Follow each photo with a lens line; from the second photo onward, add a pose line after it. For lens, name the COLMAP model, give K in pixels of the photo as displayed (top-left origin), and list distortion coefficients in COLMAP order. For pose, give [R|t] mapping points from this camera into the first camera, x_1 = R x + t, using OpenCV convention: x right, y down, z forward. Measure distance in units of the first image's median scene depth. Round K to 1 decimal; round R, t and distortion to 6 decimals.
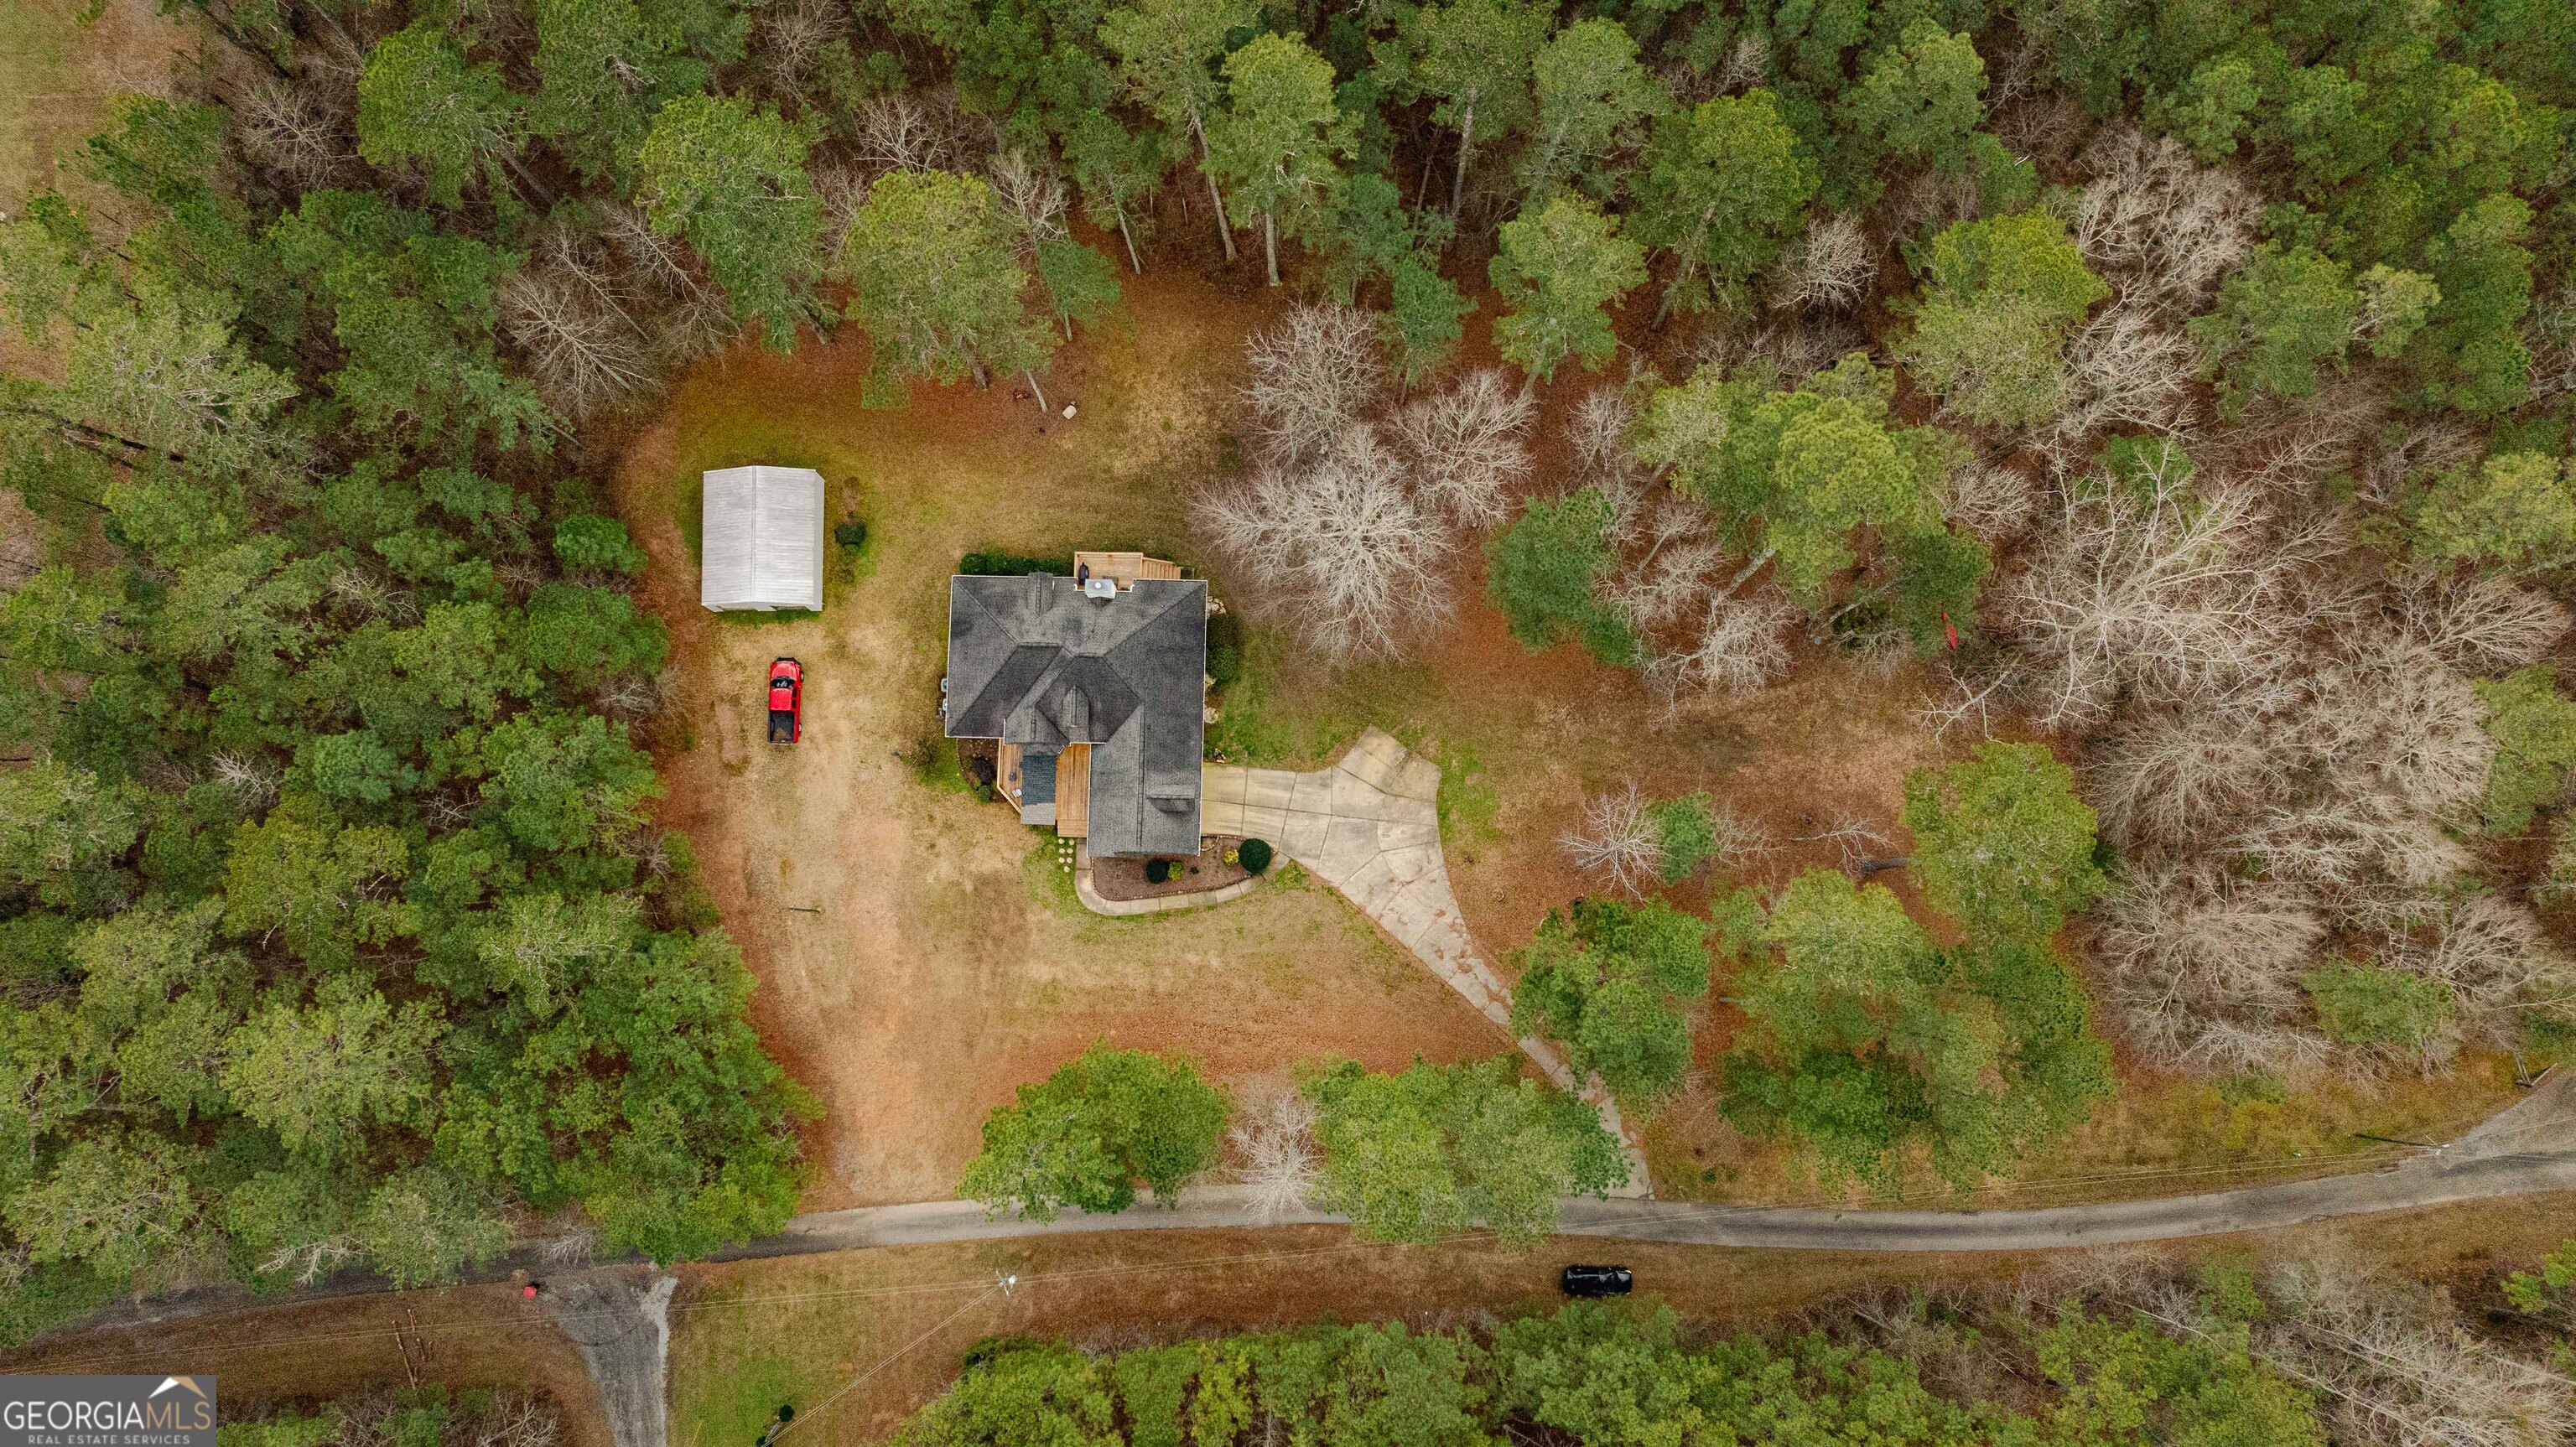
lens RADIAL K [[1809.9, 0, 1292.4], [0, 1809.9, 736.1], [0, 0, 1]] dist [-0.023682, 0.038669]
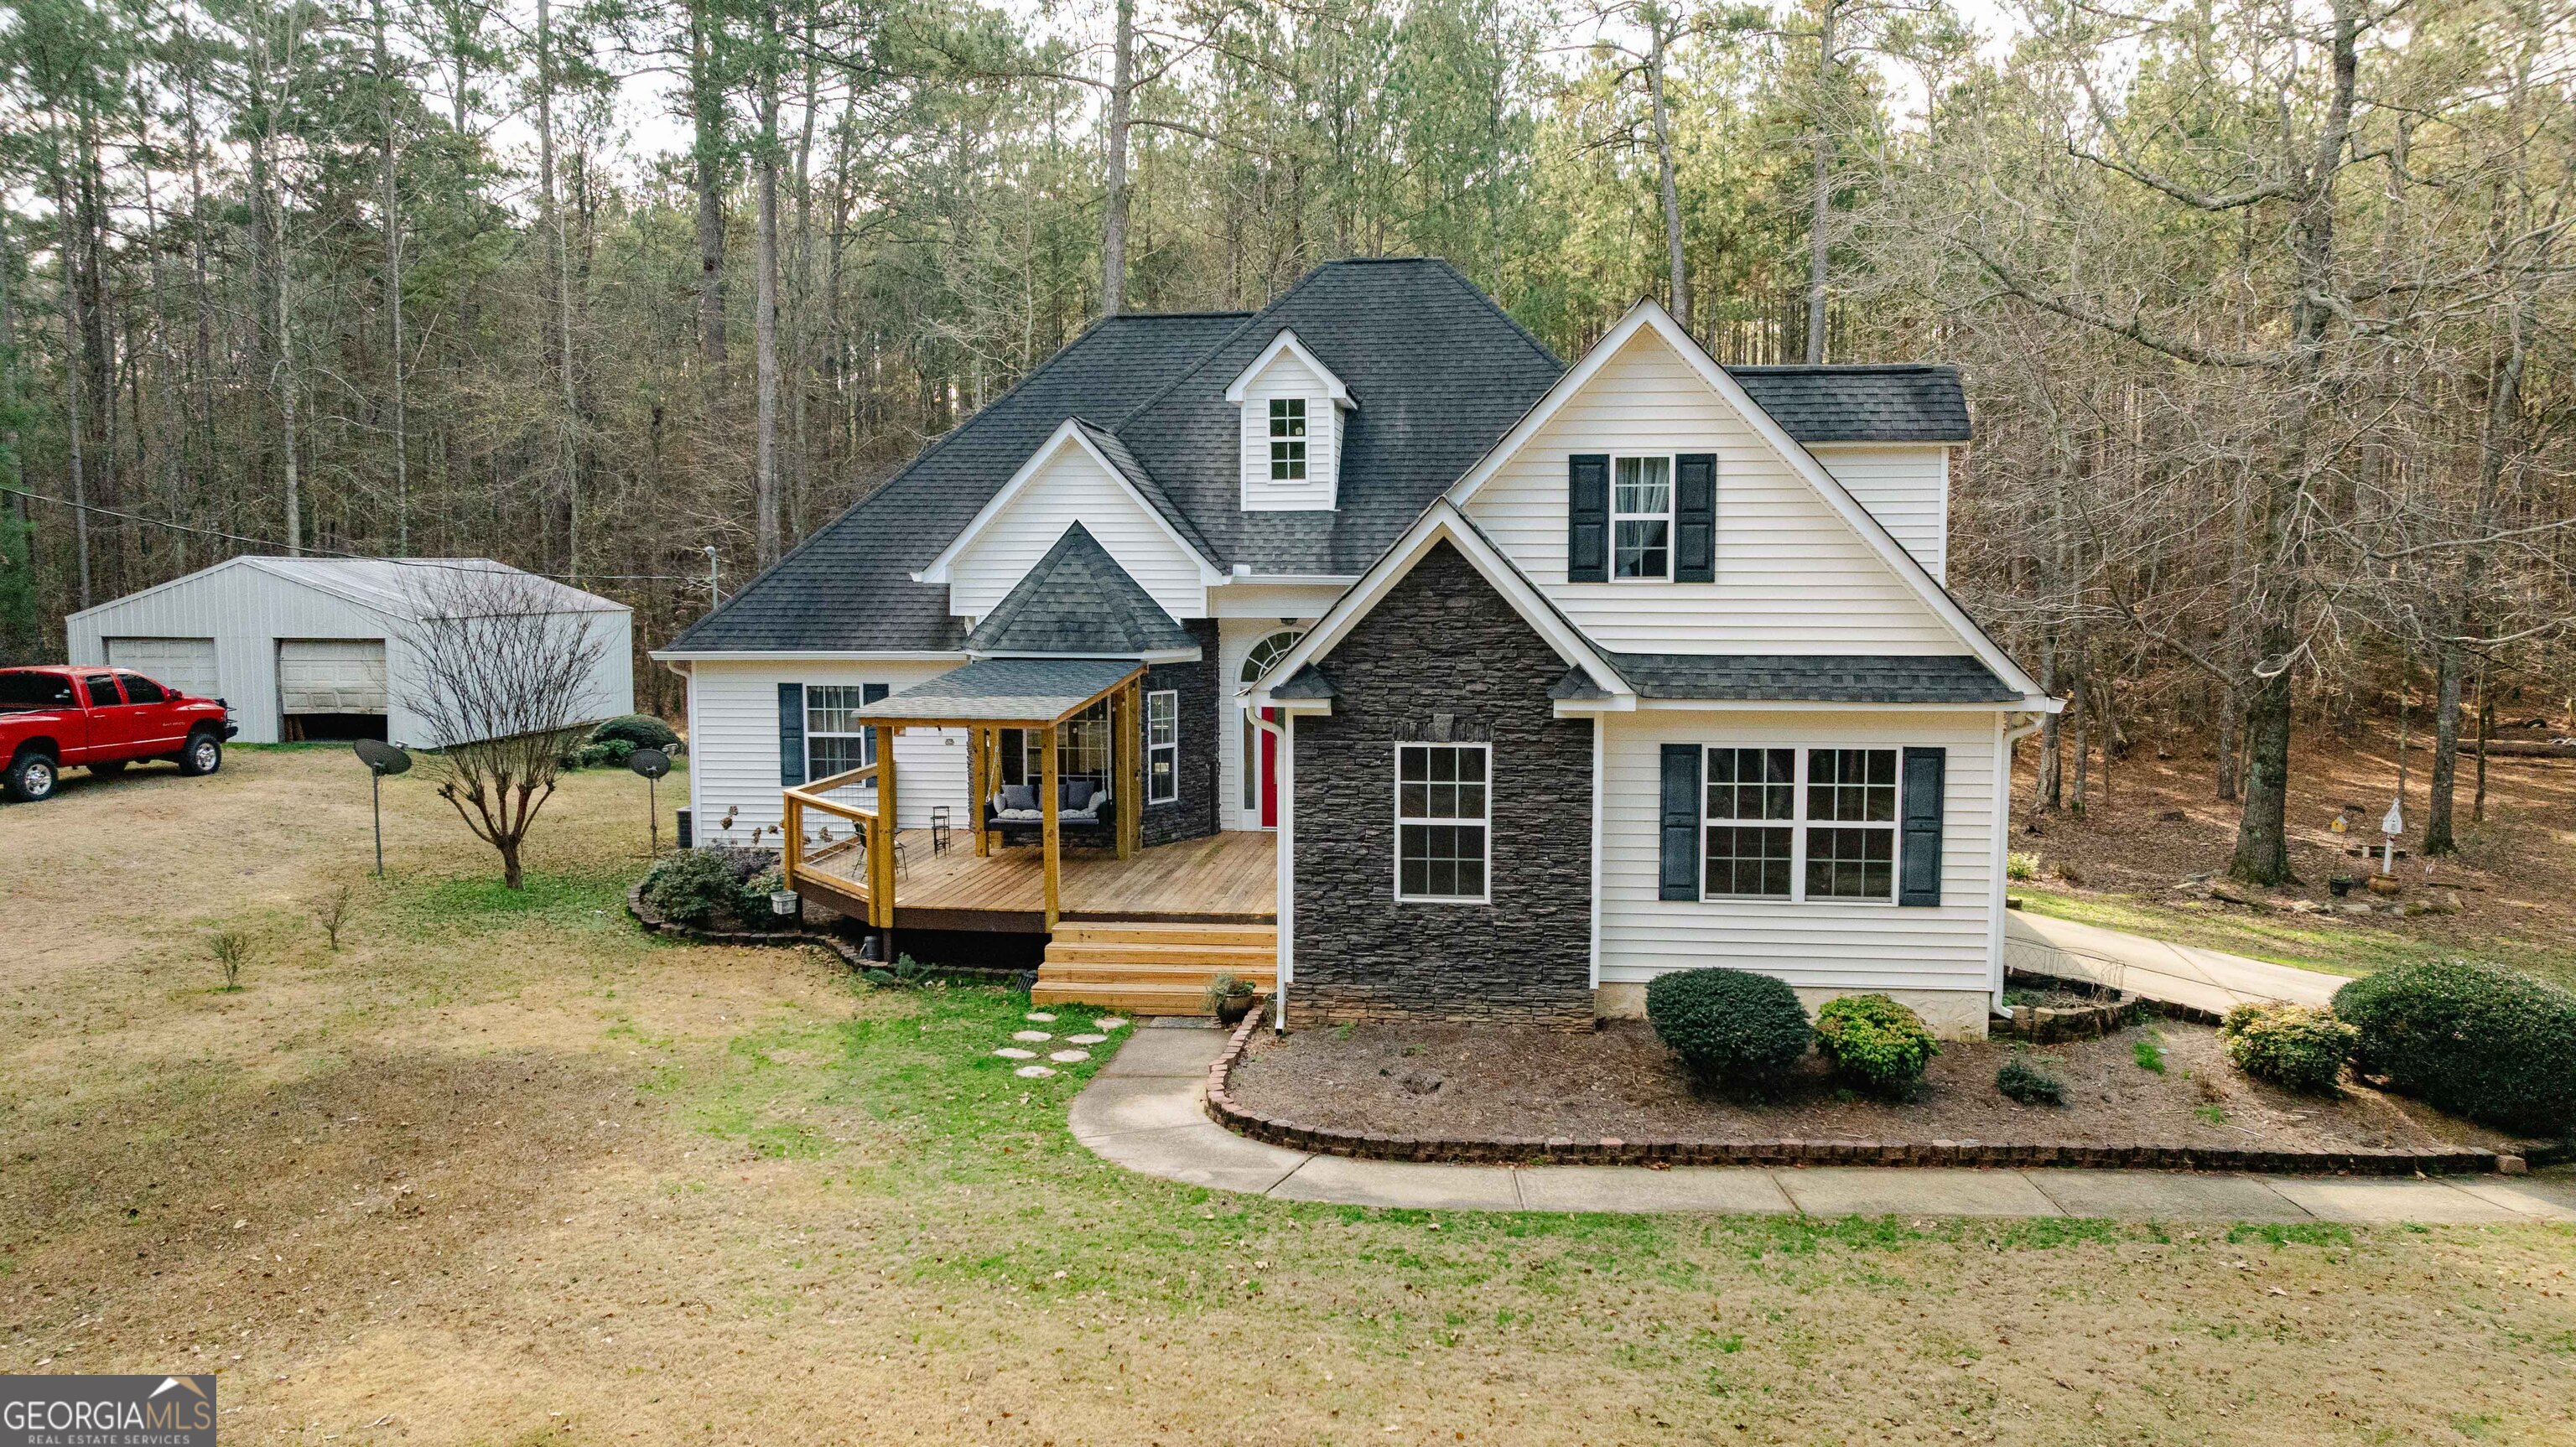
lens RADIAL K [[1809.9, 0, 1286.0], [0, 1809.9, 735.0], [0, 0, 1]] dist [-0.023682, 0.038669]
pose [[0.993666, 0.014409, -0.111447, -0.092464], [-0.112056, 0.201683, -0.973020, 0.199502], [0.008456, 0.979345, 0.202020, 0.958428]]
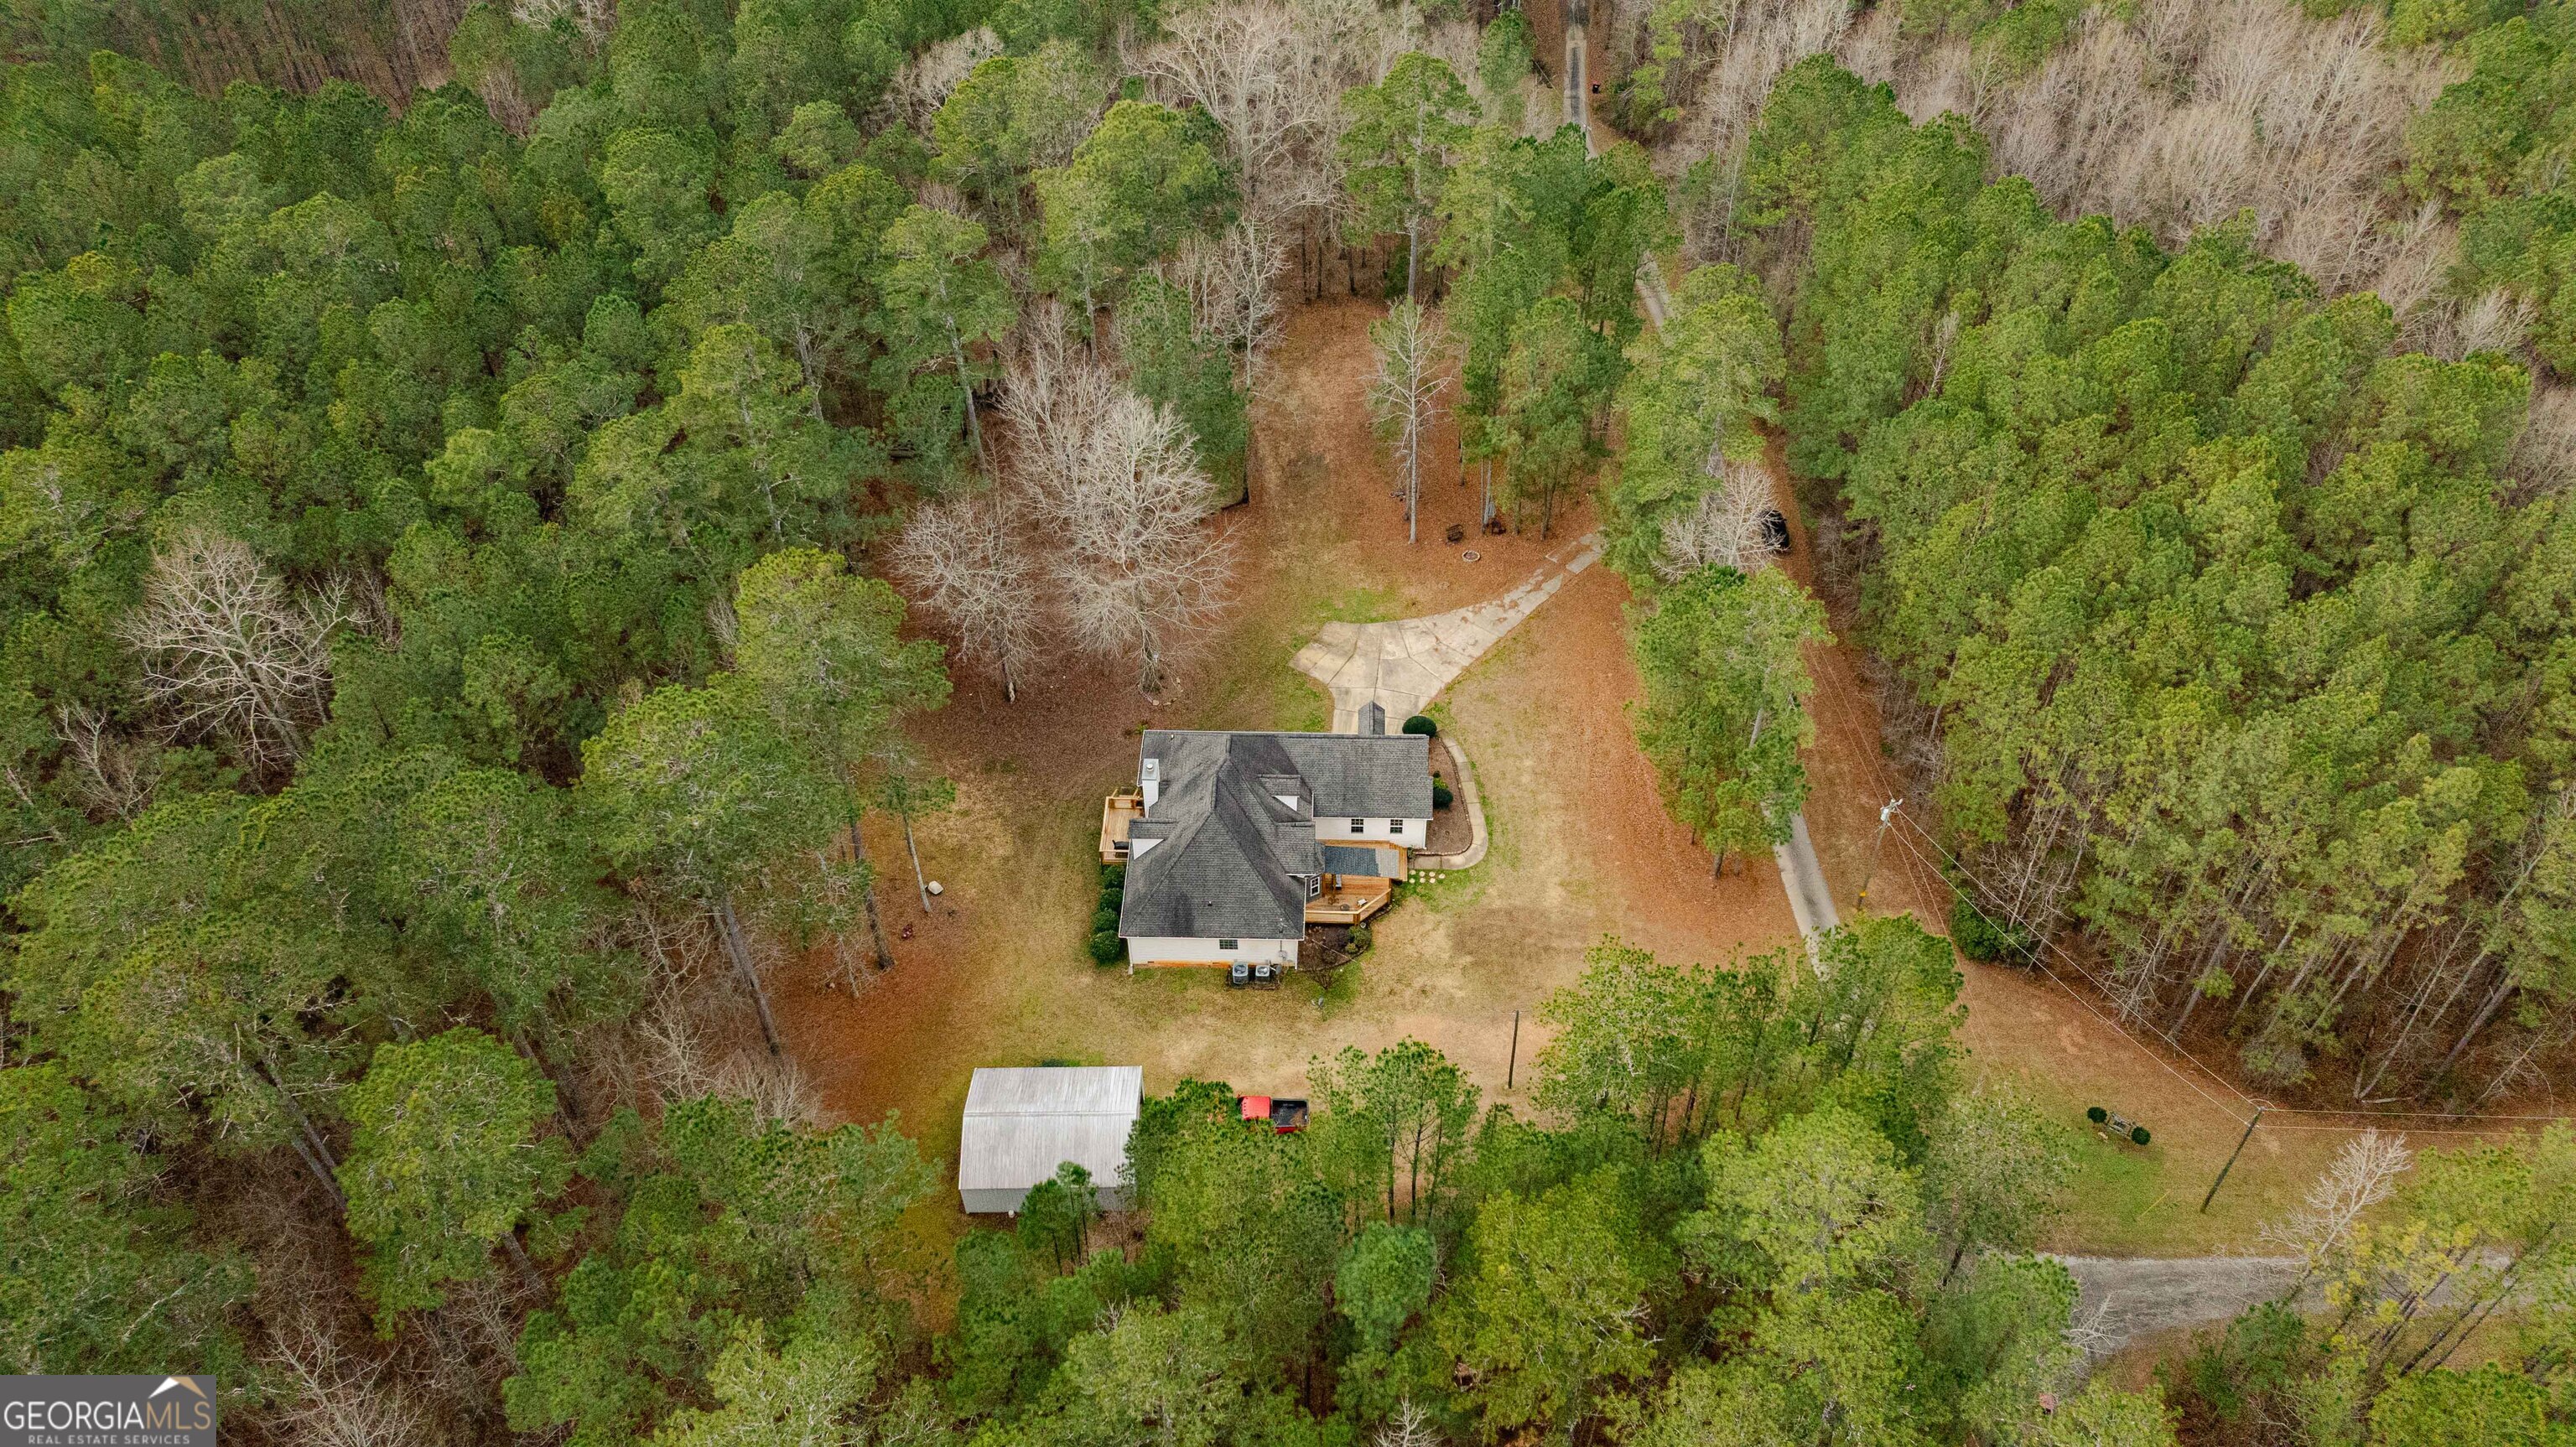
lens RADIAL K [[1809.9, 0, 1288.1], [0, 1809.9, 719.9], [0, 0, 1]] dist [-0.023682, 0.038669]
pose [[0.010818, -0.704333, 0.709788, -0.737374], [0.994576, 0.081013, 0.065231, -0.073051], [-0.103447, 0.705232, 0.701389, 0.301742]]
